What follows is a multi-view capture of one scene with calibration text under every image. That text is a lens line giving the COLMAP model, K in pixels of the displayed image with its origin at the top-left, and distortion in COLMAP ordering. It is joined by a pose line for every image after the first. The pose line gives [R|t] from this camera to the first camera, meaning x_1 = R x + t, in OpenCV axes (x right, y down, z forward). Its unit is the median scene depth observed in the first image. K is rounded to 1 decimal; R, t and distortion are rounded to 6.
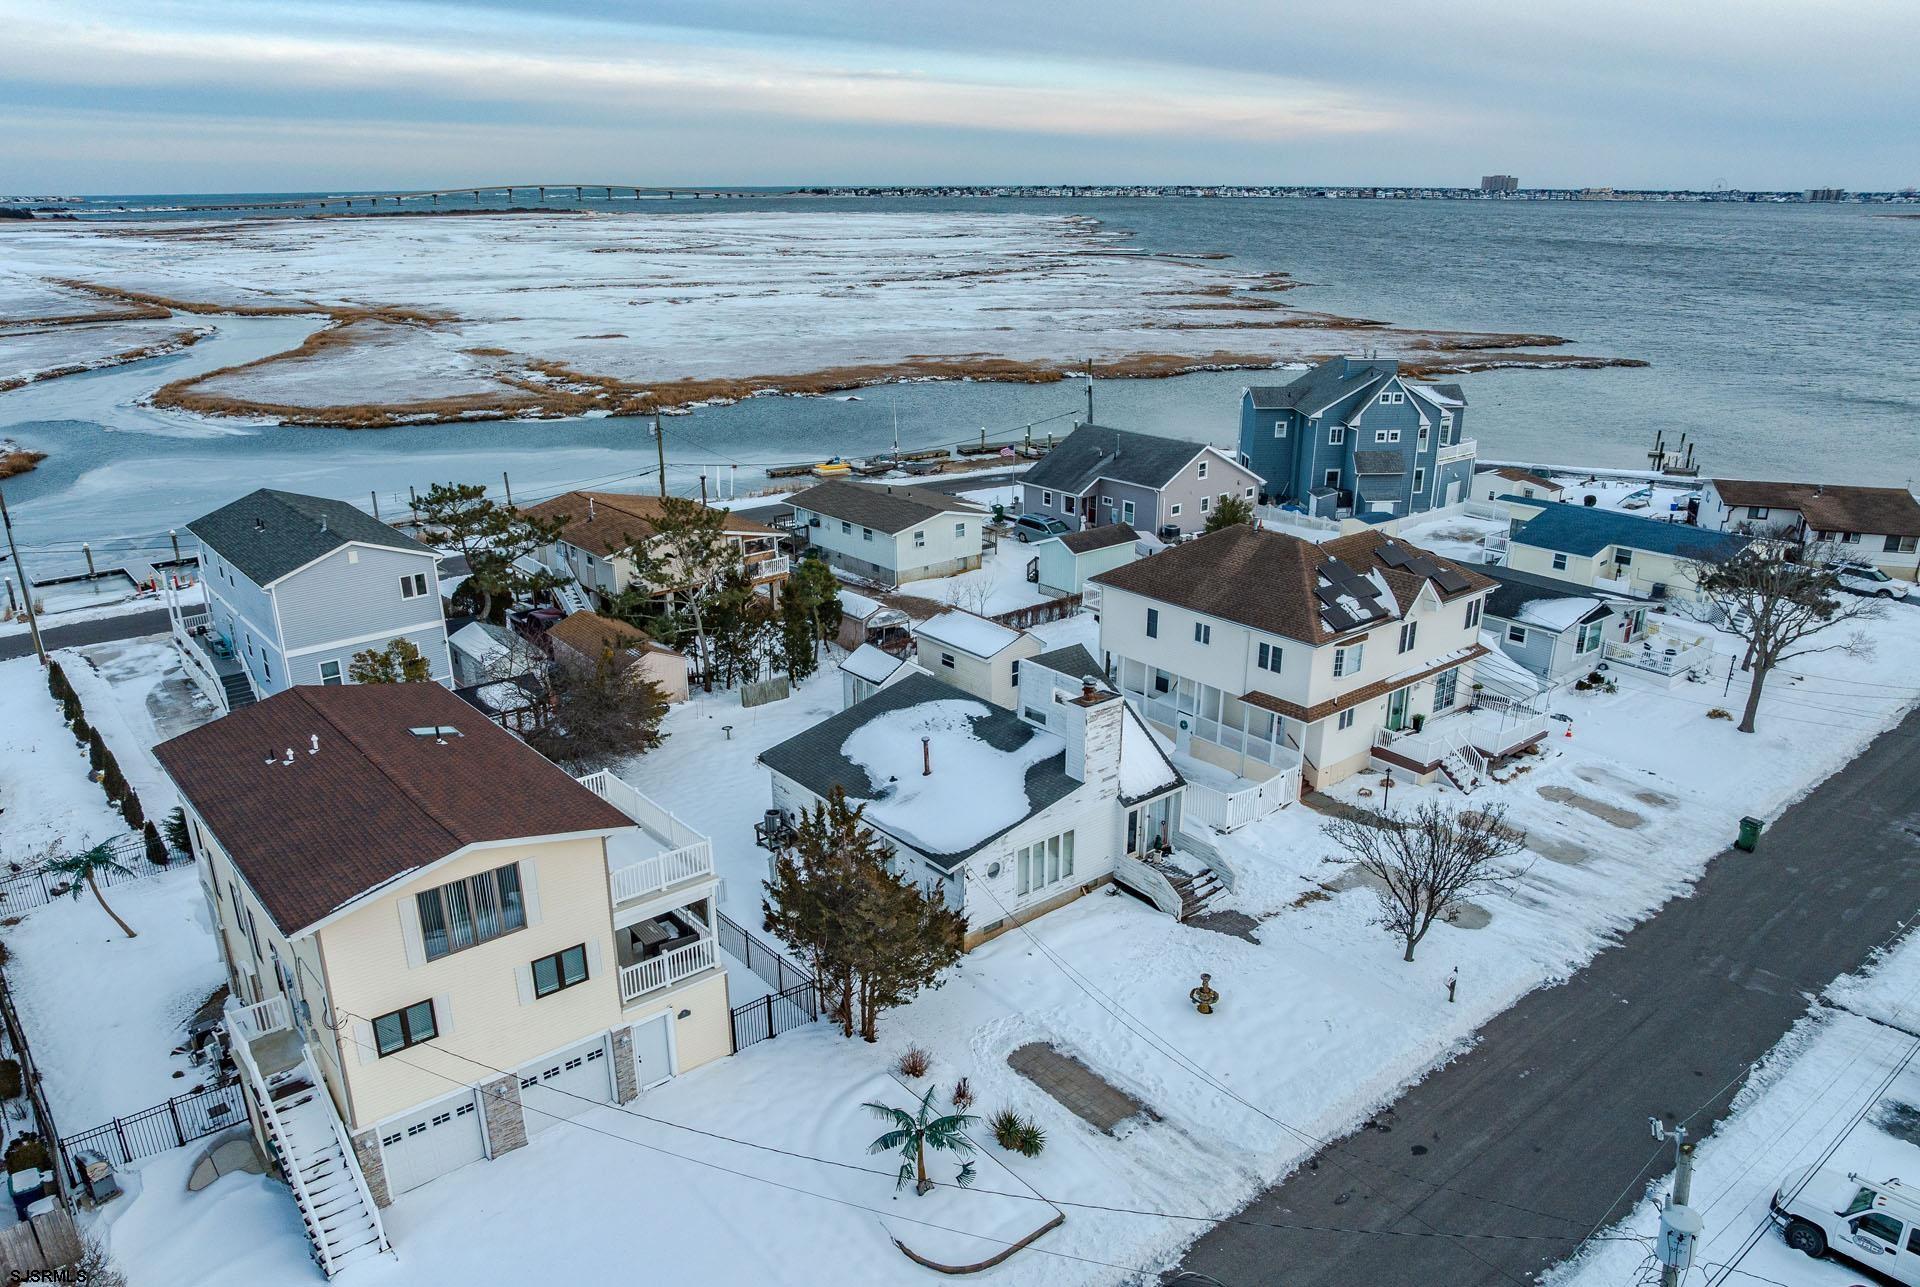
lens RADIAL K [[1346.5, 0, 976.8], [0, 1346.5, 722.2], [0, 0, 1]] dist [-0.032775, -0.009164]
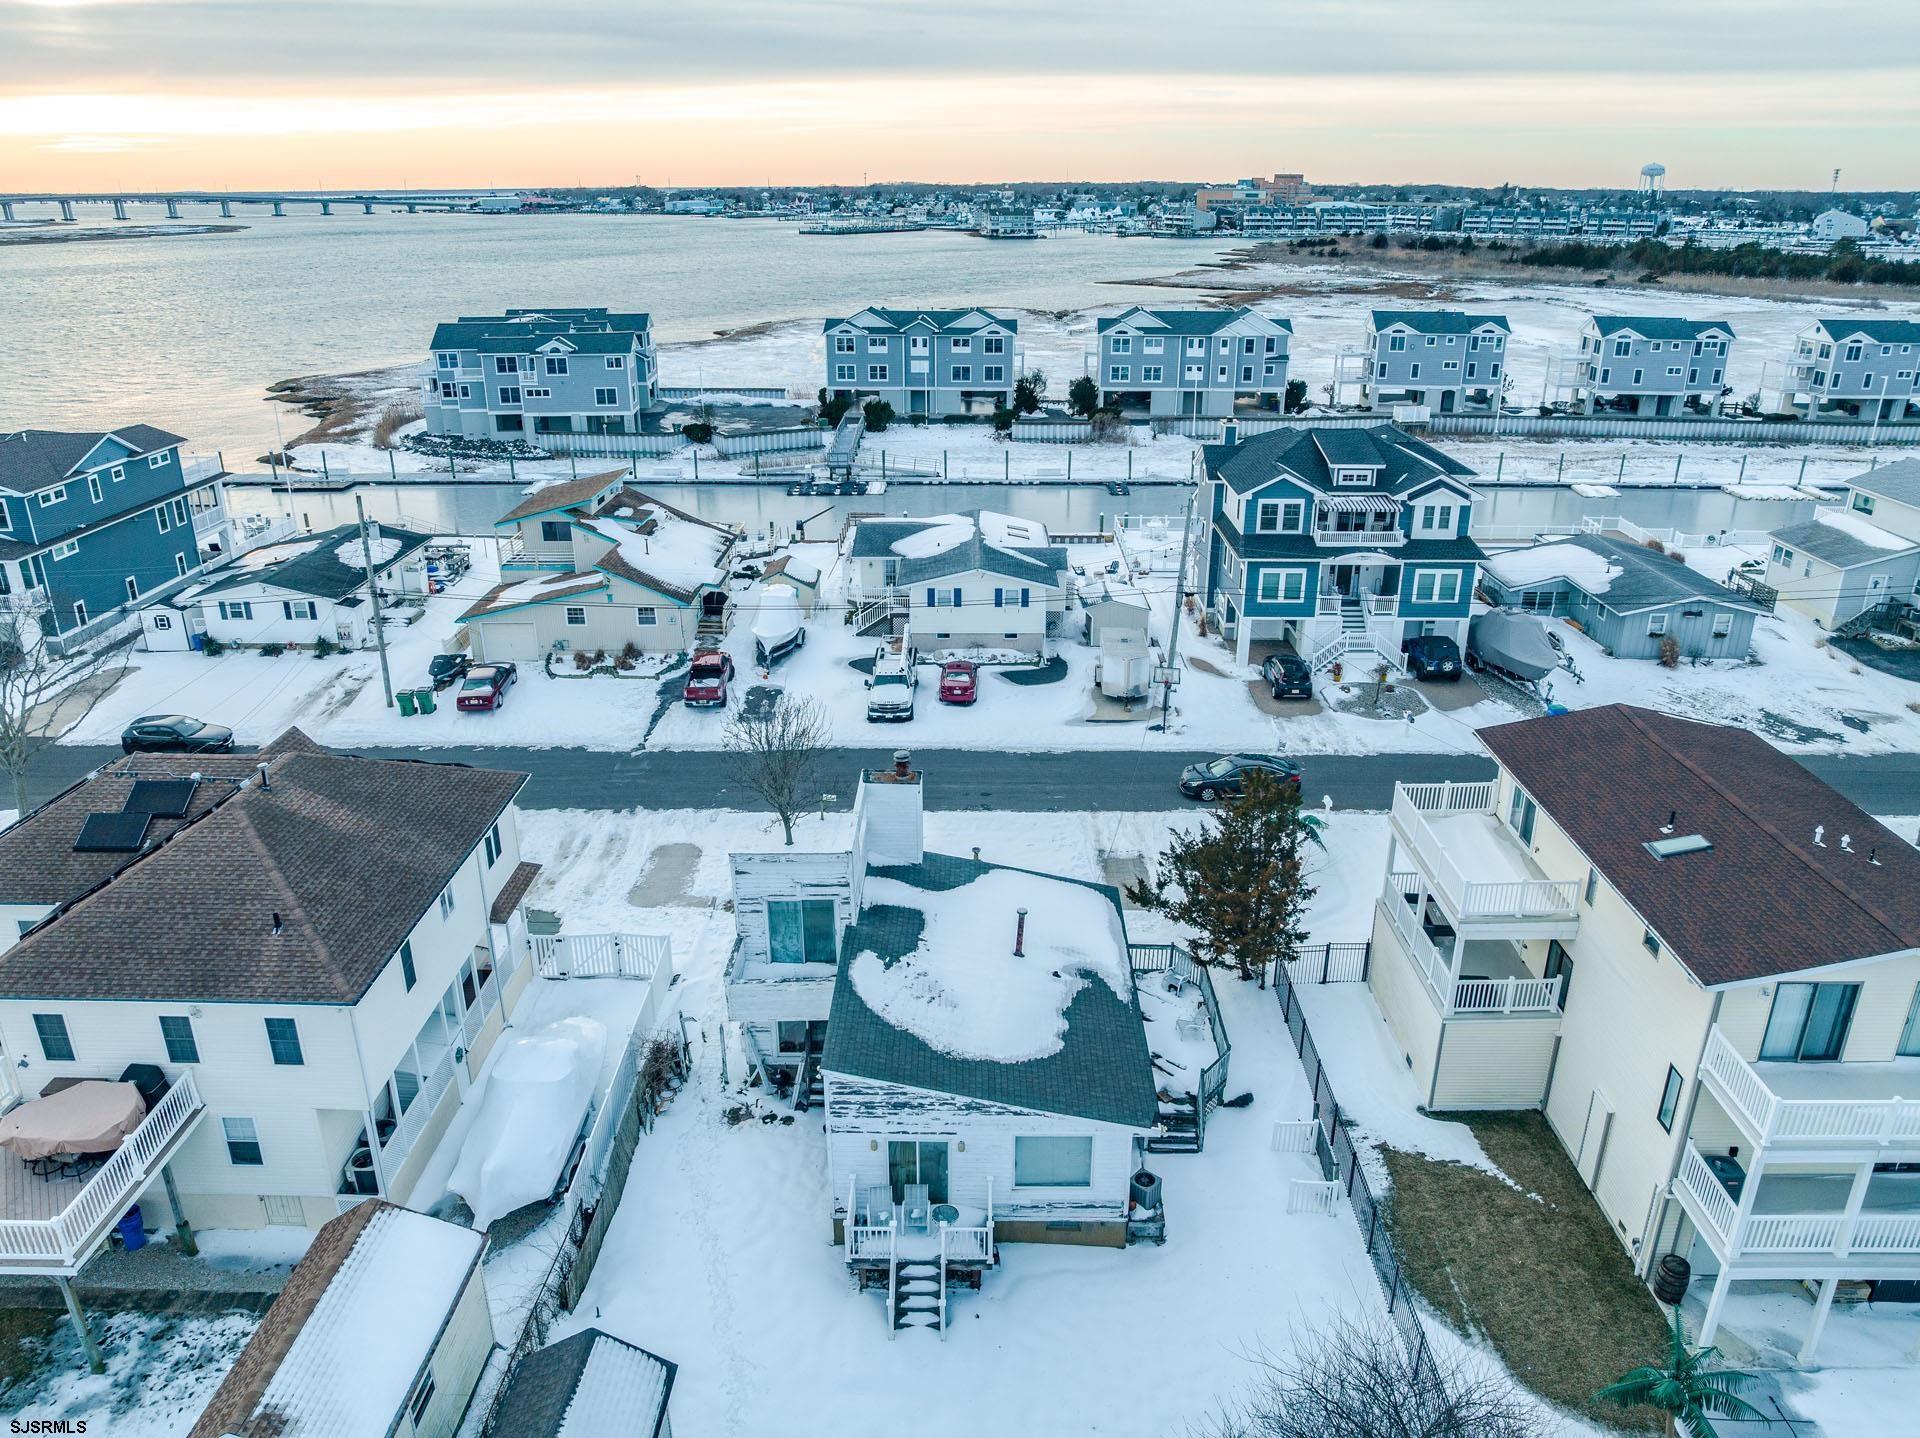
lens RADIAL K [[1355.1, 0, 959.7], [0, 1355.1, 711.6], [0, 0, 1]] dist [-0.041360, 0.006939]
pose [[-0.752298, -0.237720, 0.614440, -0.428088], [0.244845, 0.764955, 0.595731, -0.507390], [-0.611636, 0.598609, -0.517270, 1.259892]]
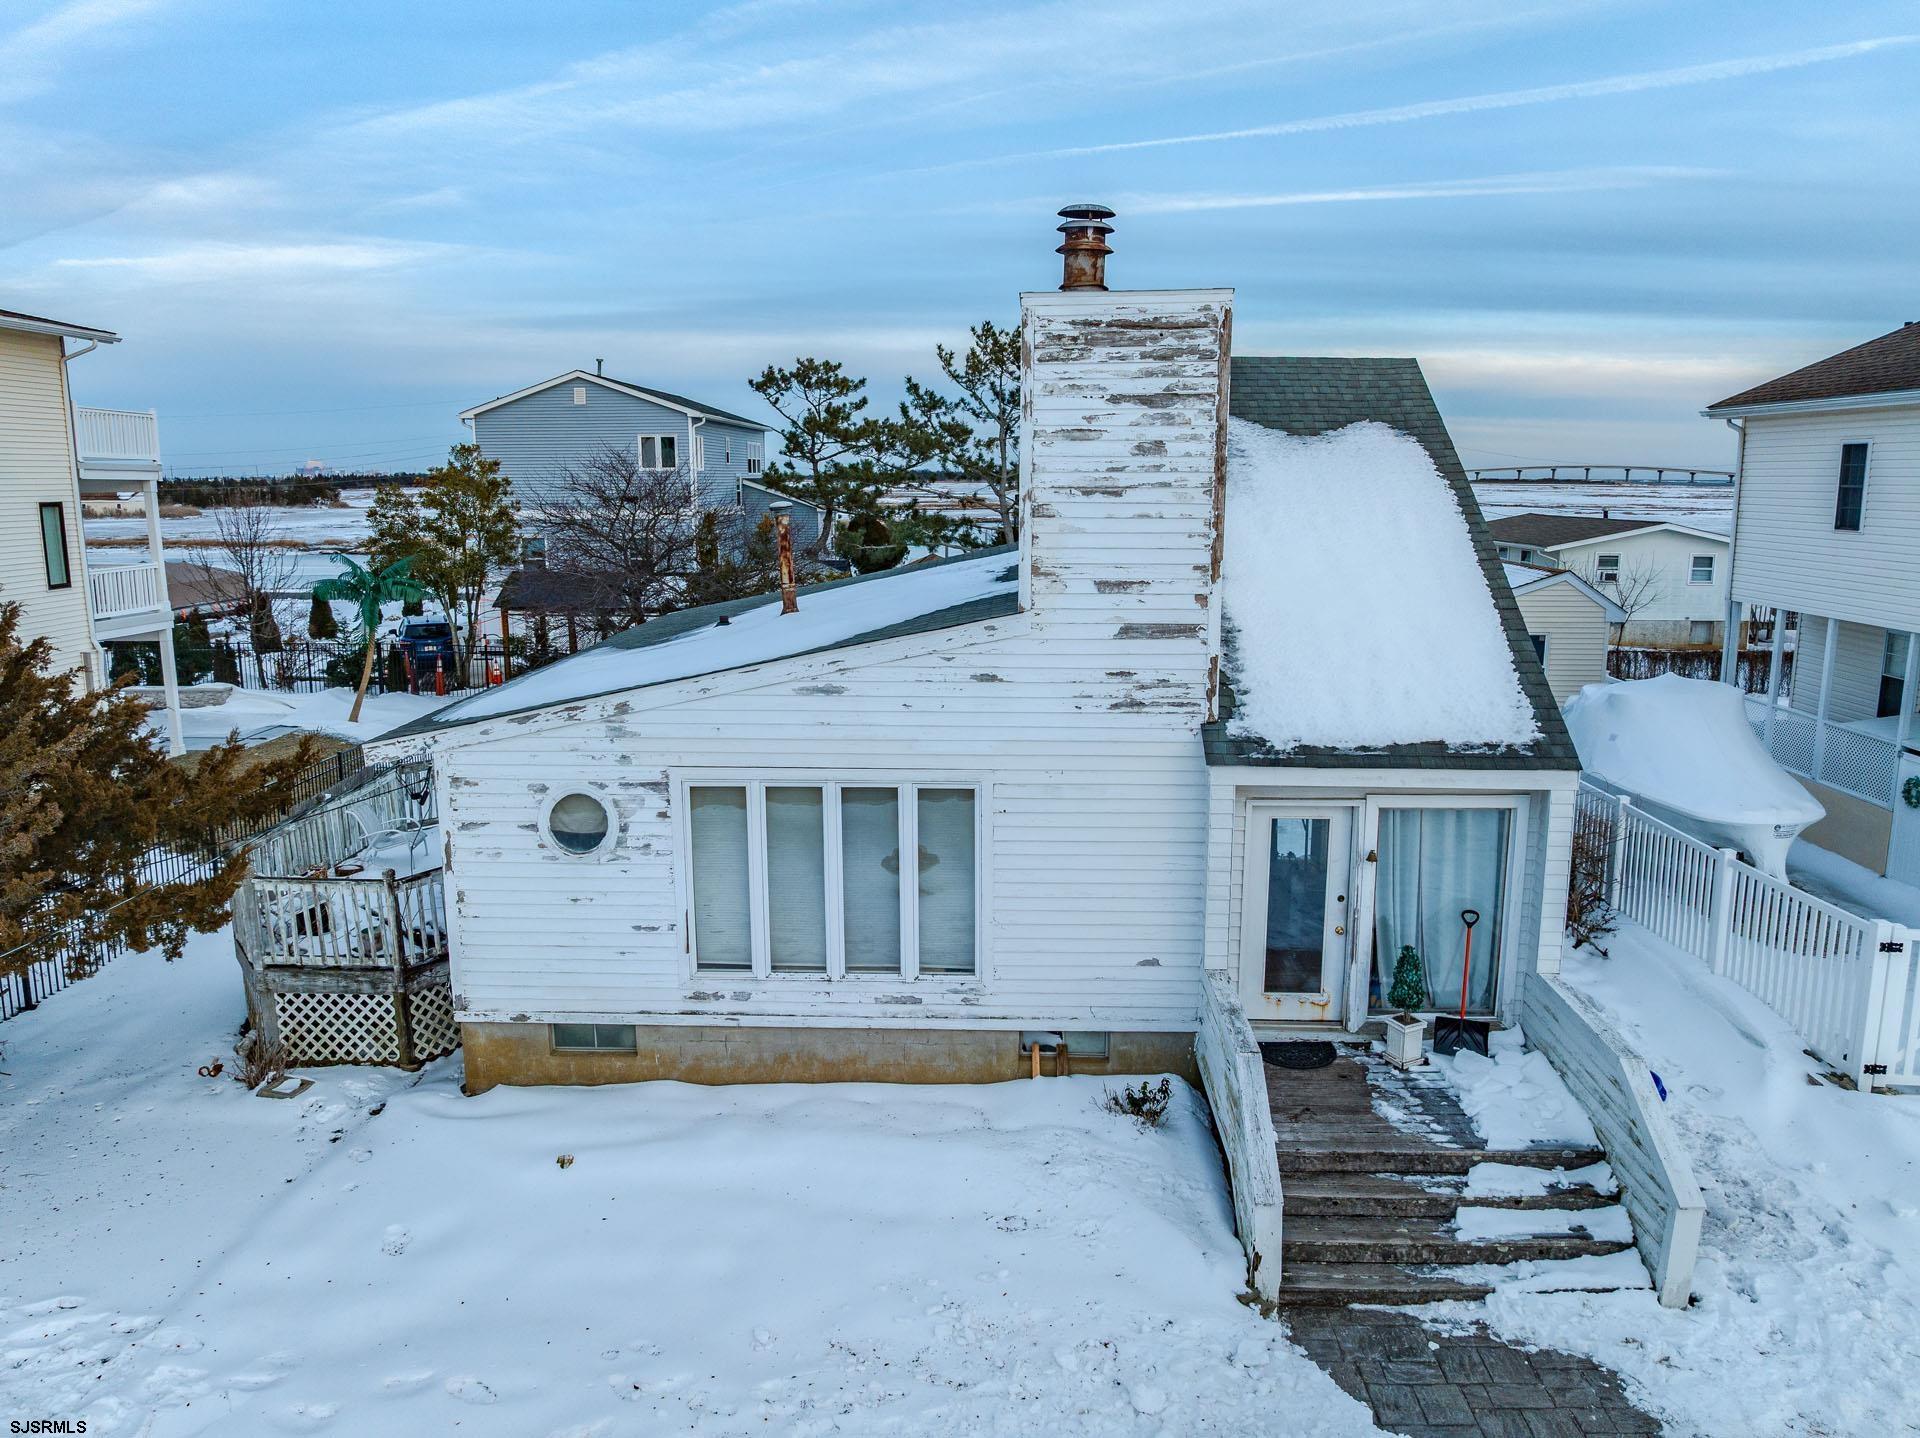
lens RADIAL K [[1355.1, 0, 961.8], [0, 1355.1, 718.5], [0, 0, 1]] dist [-0.041360, 0.006939]
pose [[0.744422, 0.115292, -0.657681, 0.221251], [-0.246069, 0.963024, -0.109703, 0.086911], [0.620714, 0.243500, 0.745266, 0.722492]]
